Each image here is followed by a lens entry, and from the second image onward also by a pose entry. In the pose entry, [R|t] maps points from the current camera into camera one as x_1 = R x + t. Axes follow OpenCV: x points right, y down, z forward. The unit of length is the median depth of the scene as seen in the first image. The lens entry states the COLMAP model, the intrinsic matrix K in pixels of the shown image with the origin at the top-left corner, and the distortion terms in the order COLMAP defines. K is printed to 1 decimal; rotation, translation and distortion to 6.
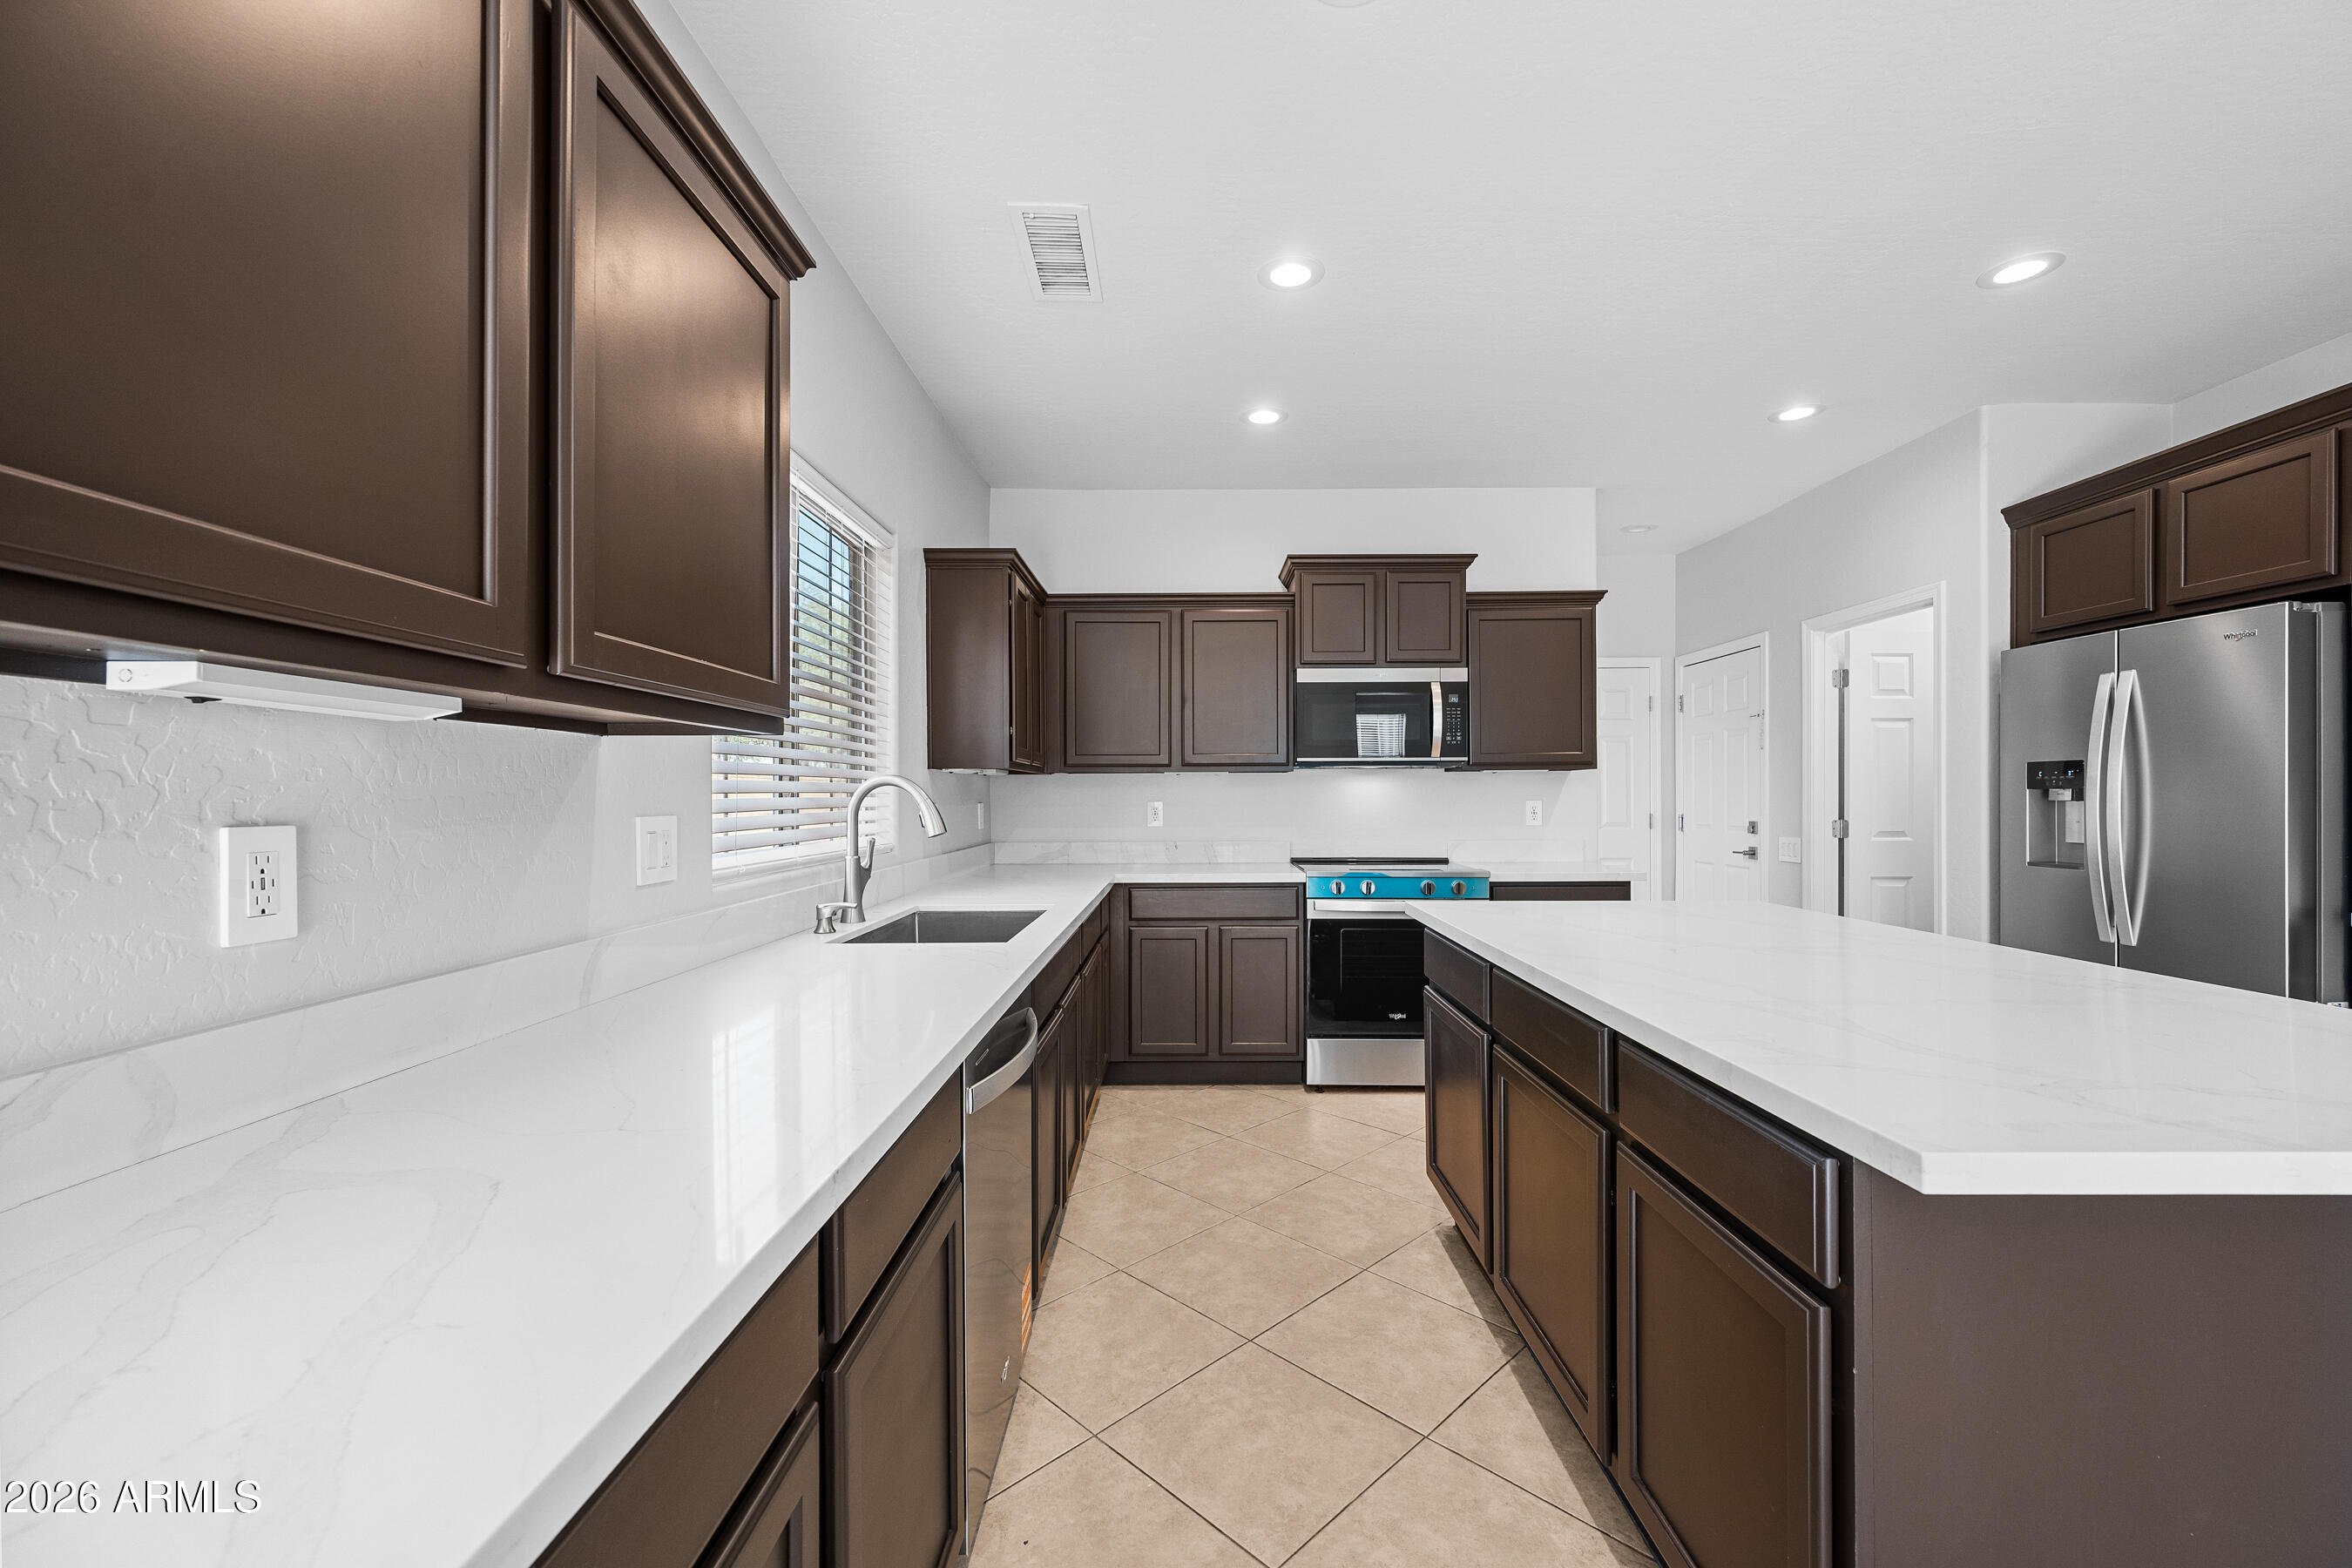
lens RADIAL K [[926.6, 0, 1182.7], [0, 926.6, 793.9], [0, 0, 1]] dist [-0.002424, 0.000959]
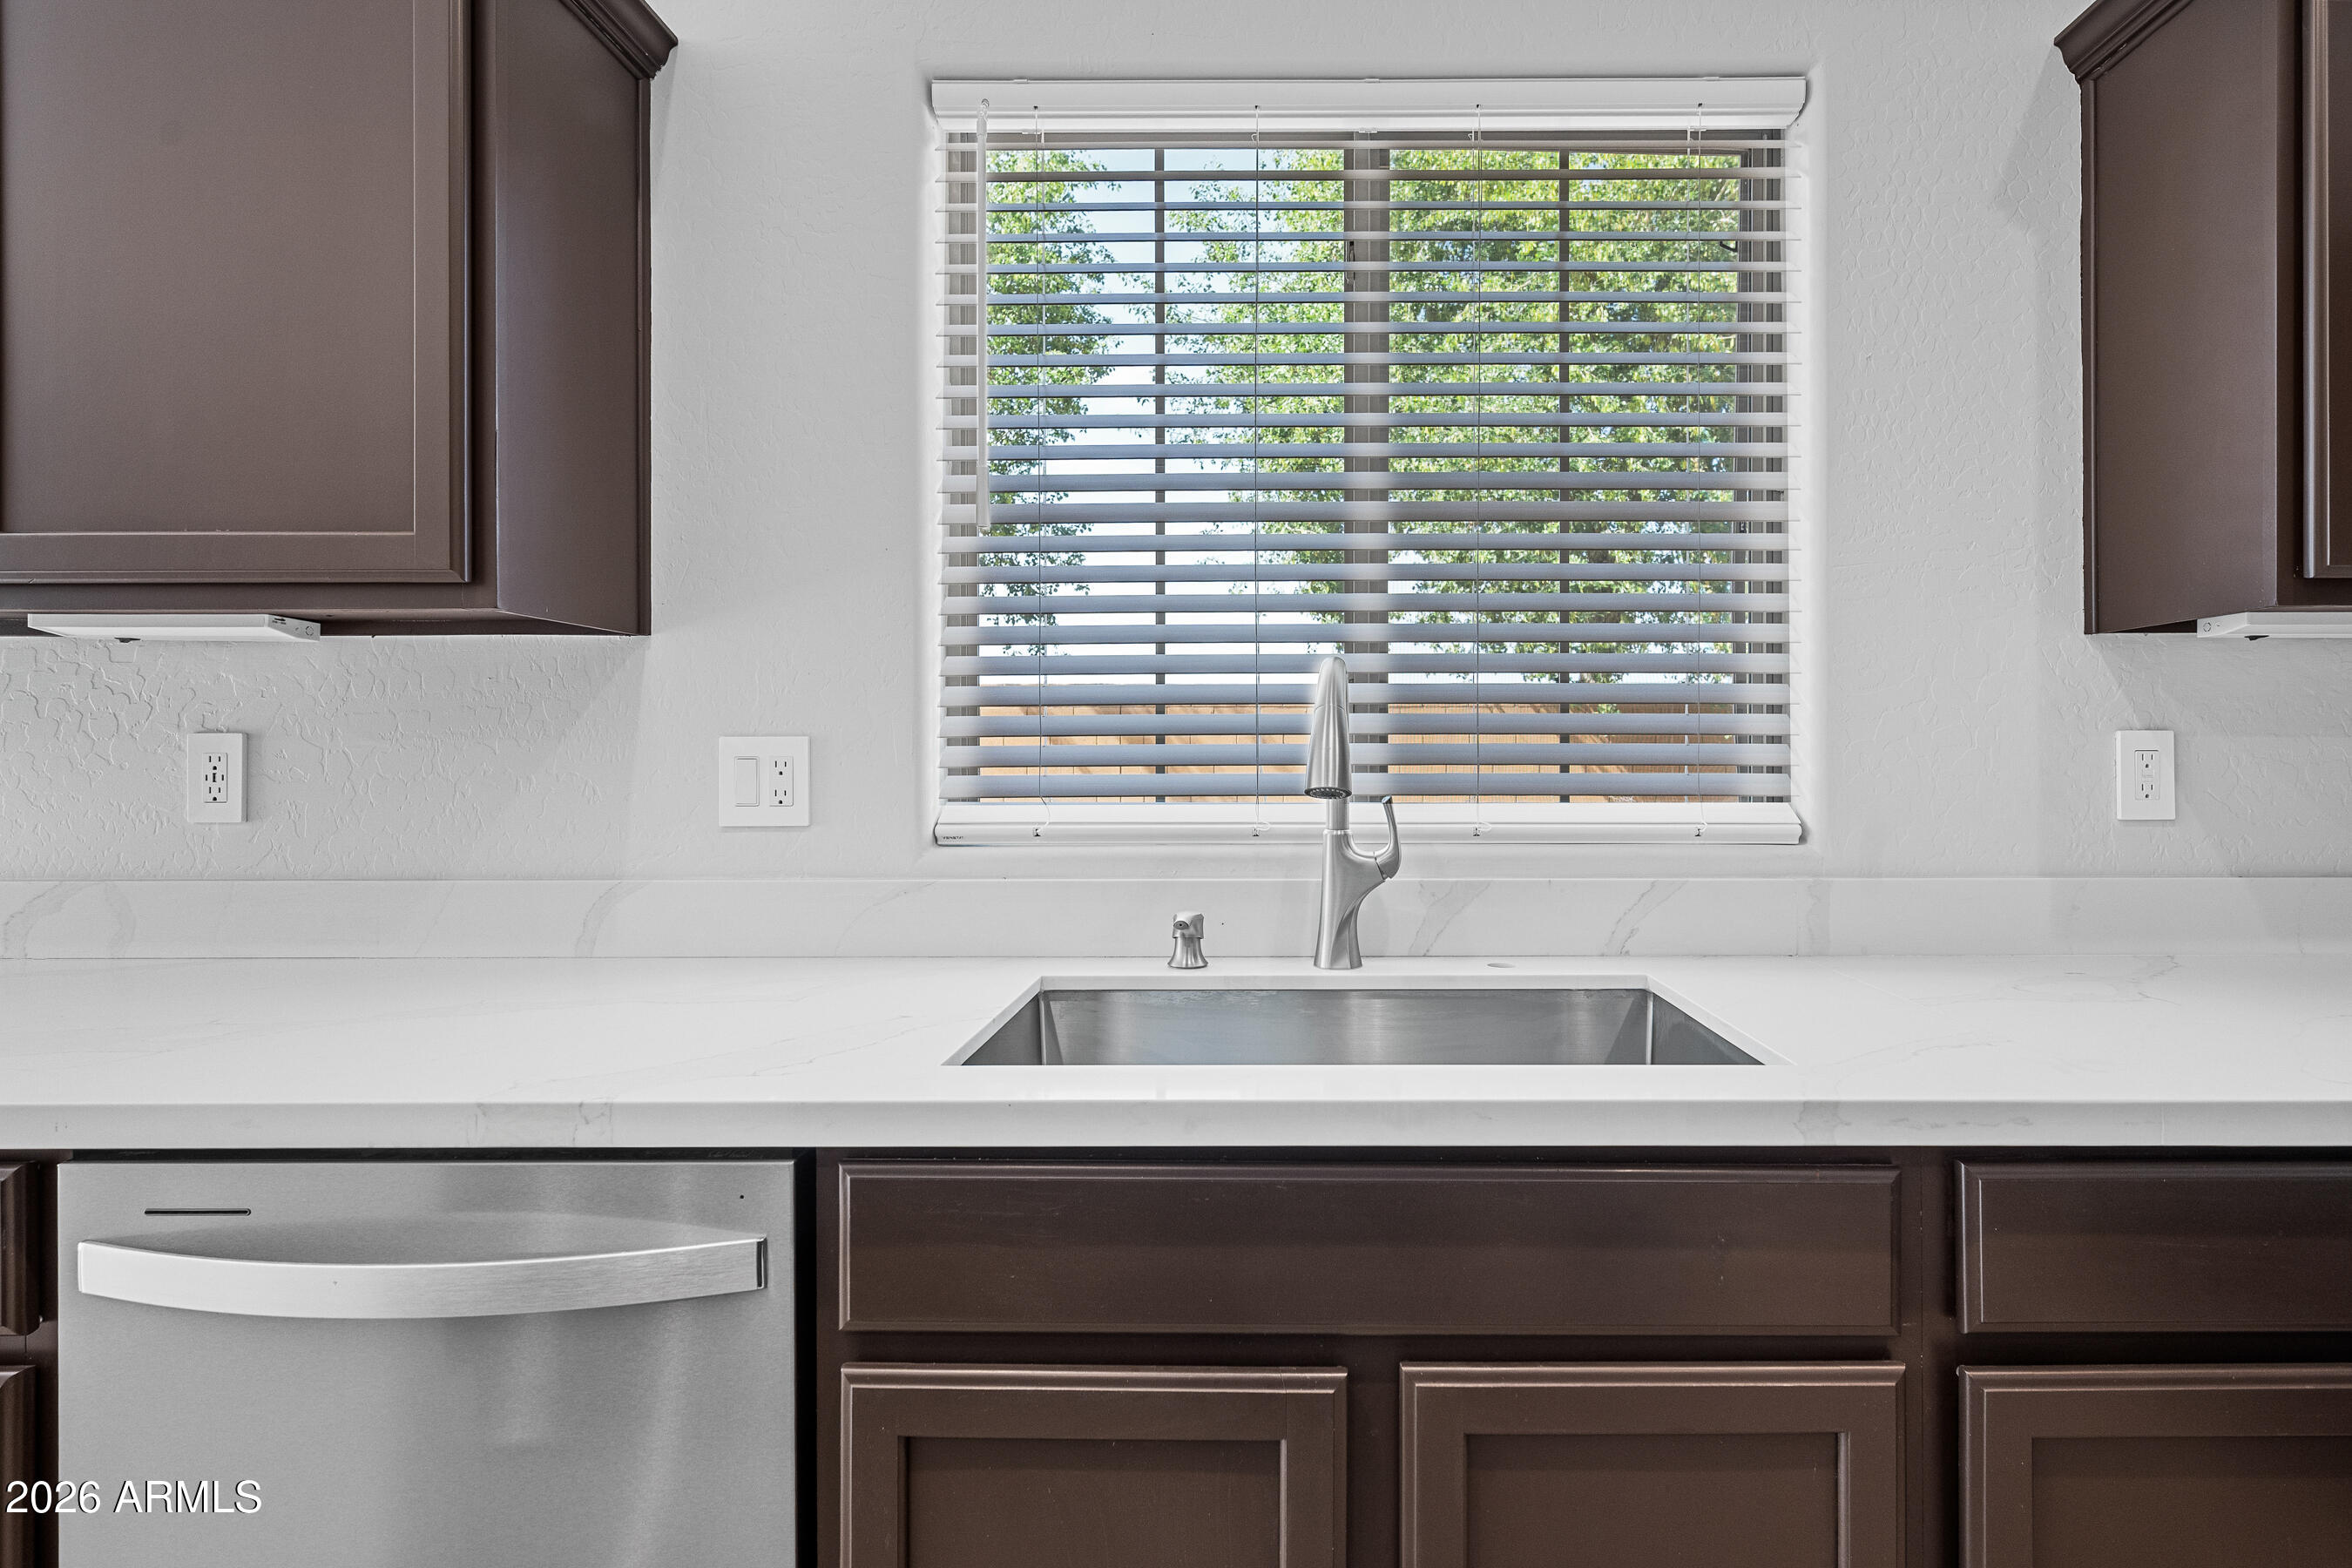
lens RADIAL K [[1134.5, 0, 1254.1], [0, 1134.5, 762.2], [0, 0, 1]] dist [-0.004747, -0.001227]
pose [[0.008791, 0.000289, -0.999961, 0.202178], [0.002835, 0.999996, 0.000314, 0.027153], [0.999957, -0.002837, 0.008790, 0.833366]]
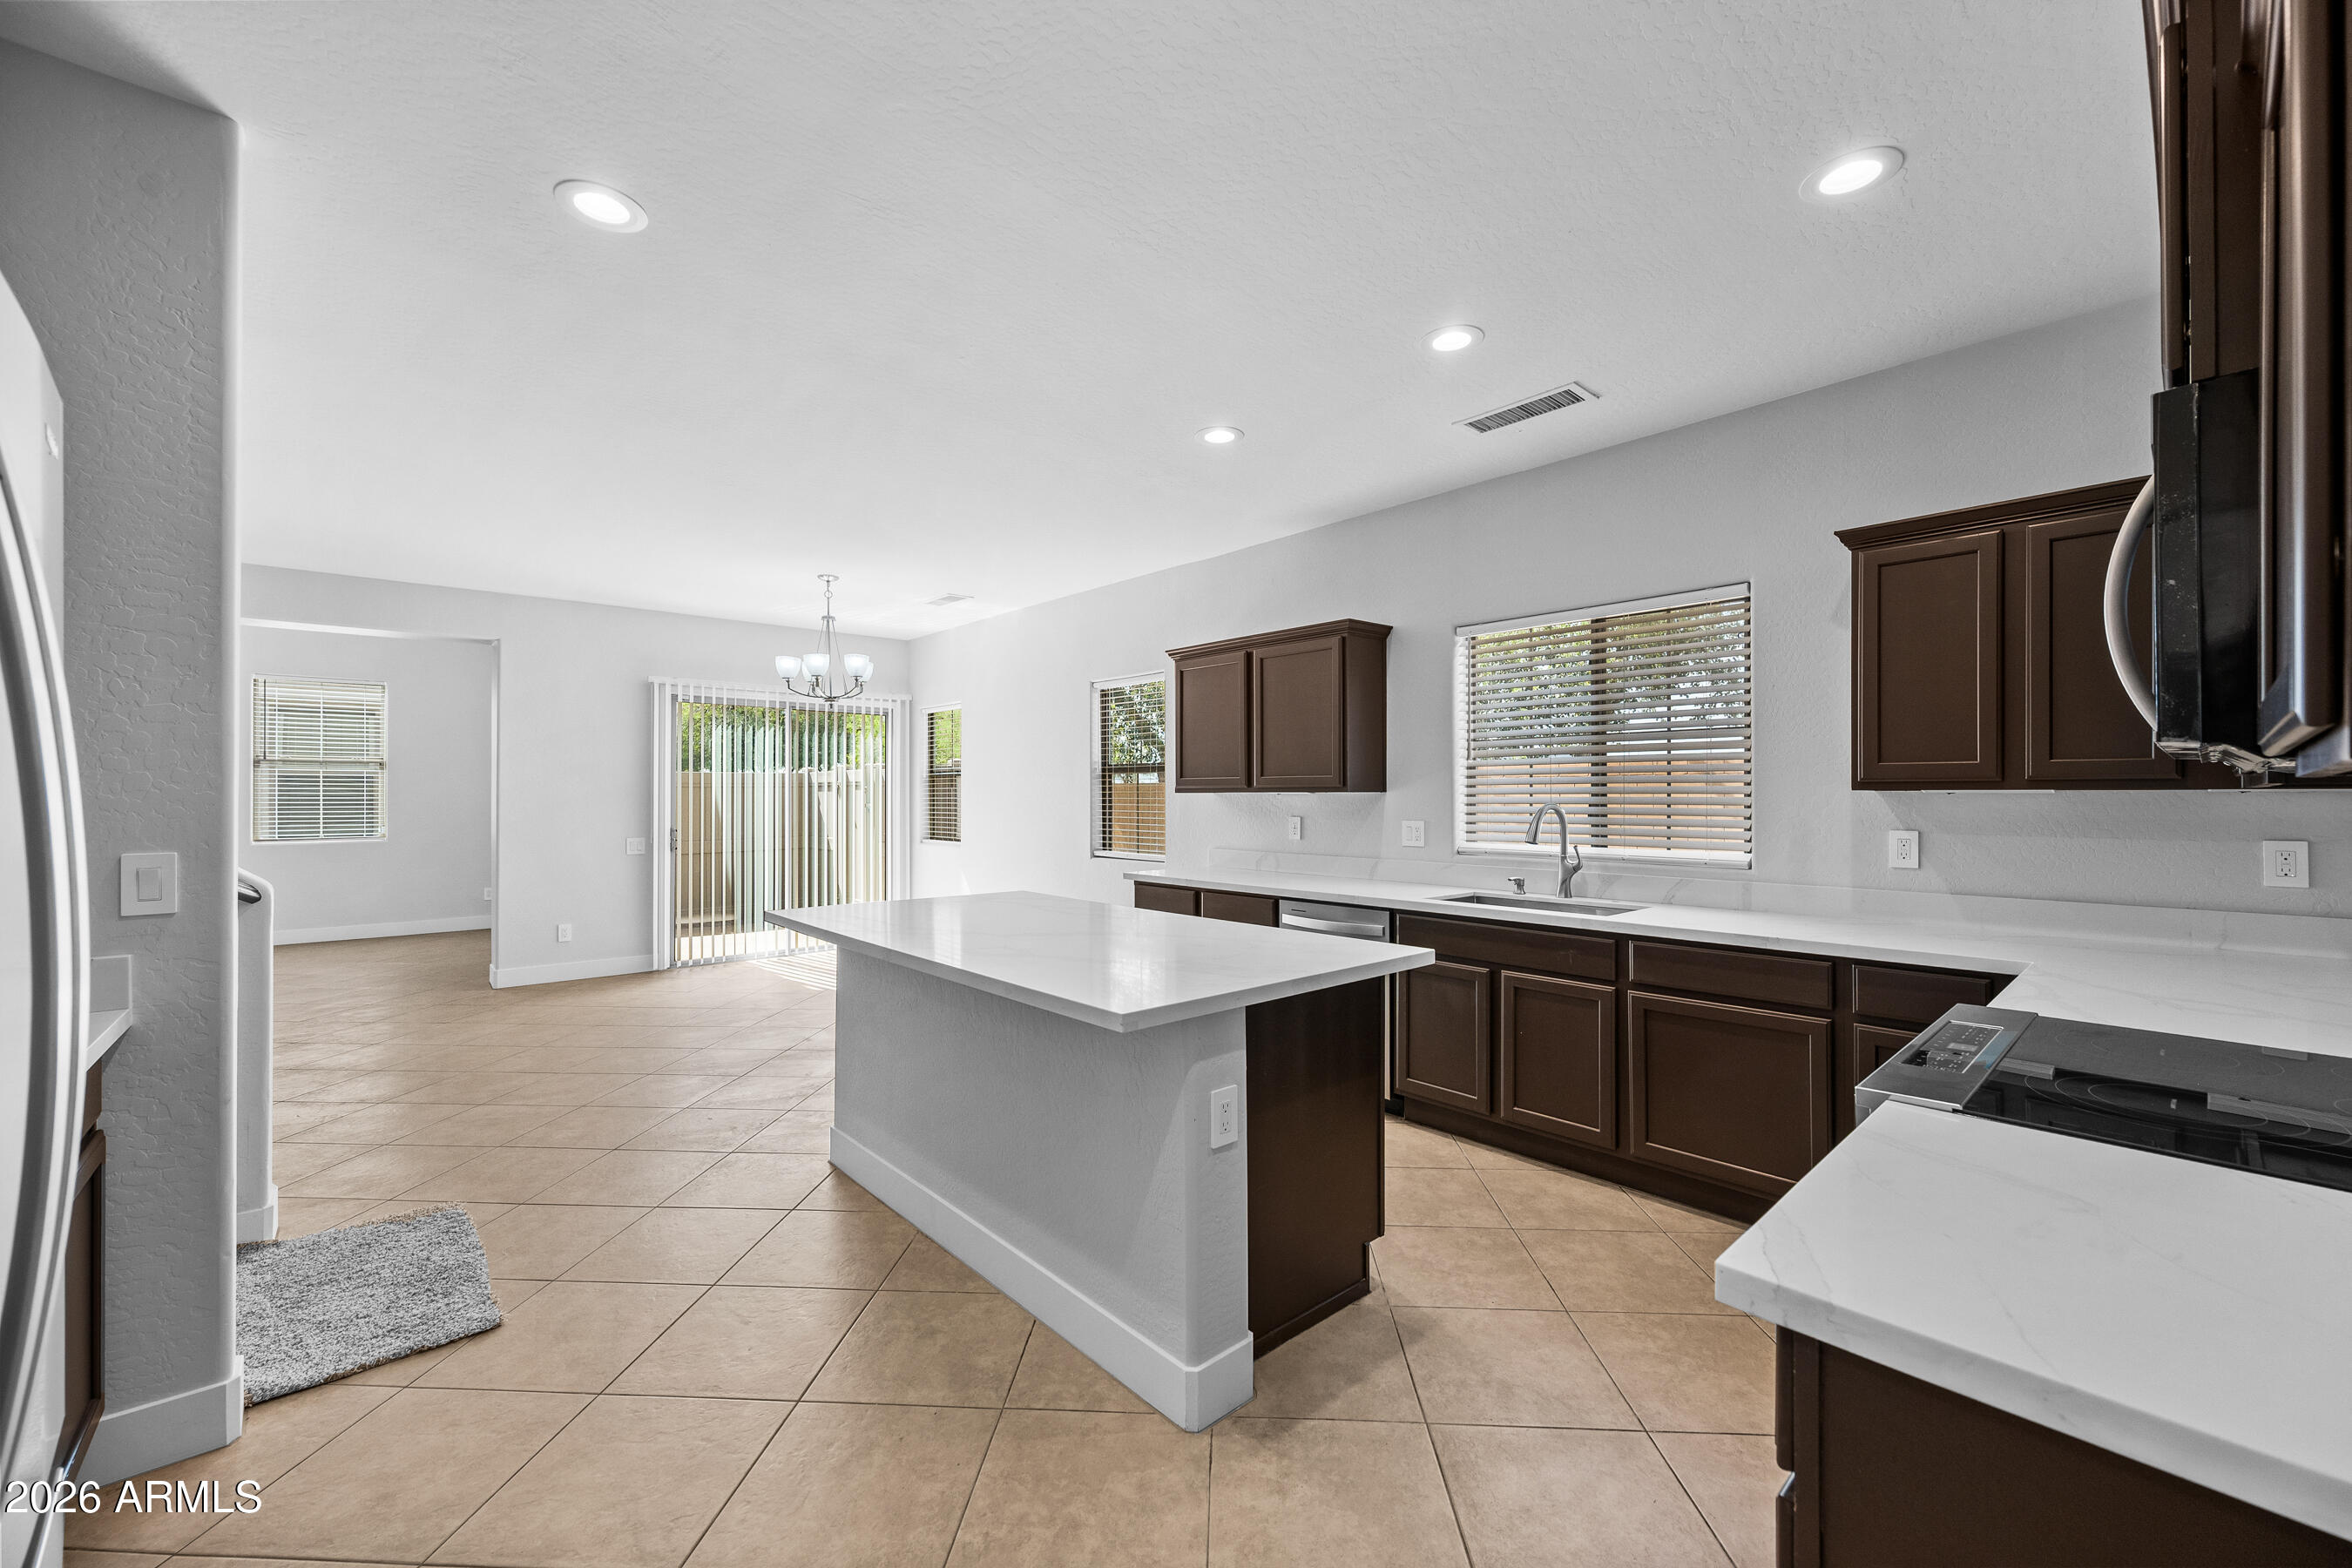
lens RADIAL K [[926.6, 0, 1175.4], [0, 926.6, 792.9], [0, 0, 1]] dist [-0.002424, 0.000959]
pose [[-0.737338, -0.000432, -0.675524, 1.028603], [0.001394, 0.999997, -0.002161, -0.030628], [0.675523, -0.002535, -0.737335, 1.497753]]
